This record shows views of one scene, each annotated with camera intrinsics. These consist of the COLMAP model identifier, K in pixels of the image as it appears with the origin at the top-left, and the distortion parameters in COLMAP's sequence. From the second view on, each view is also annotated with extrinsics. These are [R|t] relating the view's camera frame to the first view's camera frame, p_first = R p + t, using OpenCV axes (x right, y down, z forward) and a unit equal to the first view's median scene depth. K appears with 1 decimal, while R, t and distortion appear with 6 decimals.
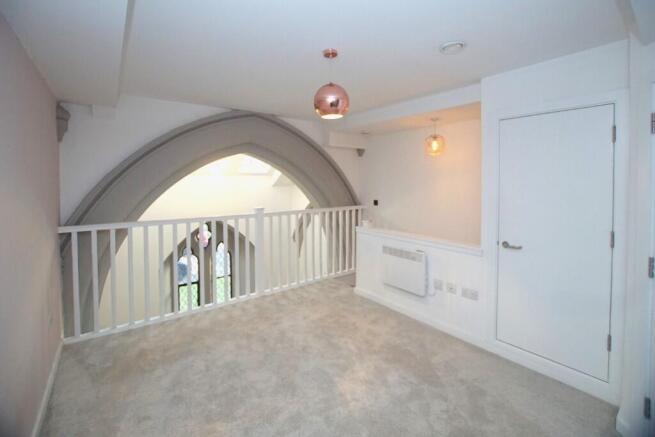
lens RADIAL K [[289.0, 0, 327.8], [0, 289.0, 186.2], [0, 0, 1]] dist [-0.028486, -0.000060]
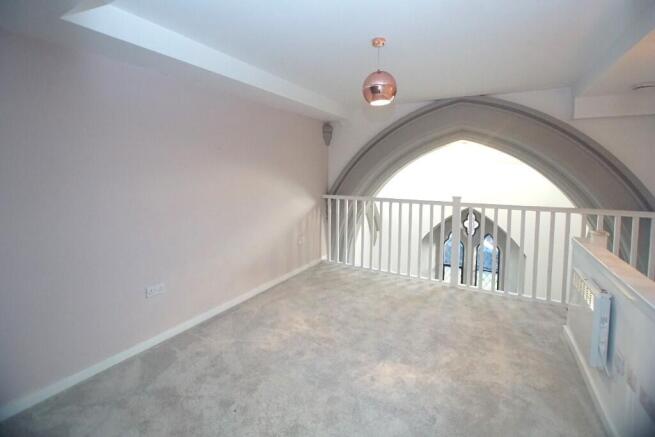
lens RADIAL K [[289.0, 0, 327.8], [0, 289.0, 186.2], [0, 0, 1]] dist [-0.028486, -0.000060]
pose [[0.373614, 0.051632, -0.926146, 0.539812], [-0.024535, 0.998650, 0.045777, 0.007664], [0.927260, 0.005620, 0.374376, 0.260629]]
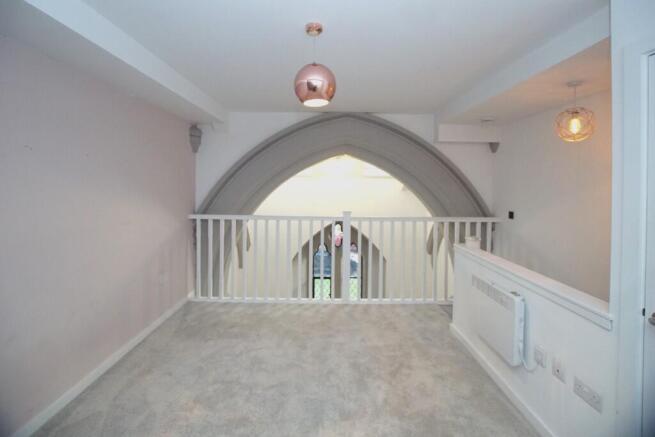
lens RADIAL K [[289.0, 0, 327.8], [0, 289.0, 186.2], [0, 0, 1]] dist [-0.028486, -0.000060]
pose [[0.794692, 0.015193, -0.606822, 0.323705], [-0.023804, 0.999698, -0.006145, 0.000135], [0.606546, 0.019329, 0.794814, 0.214954]]
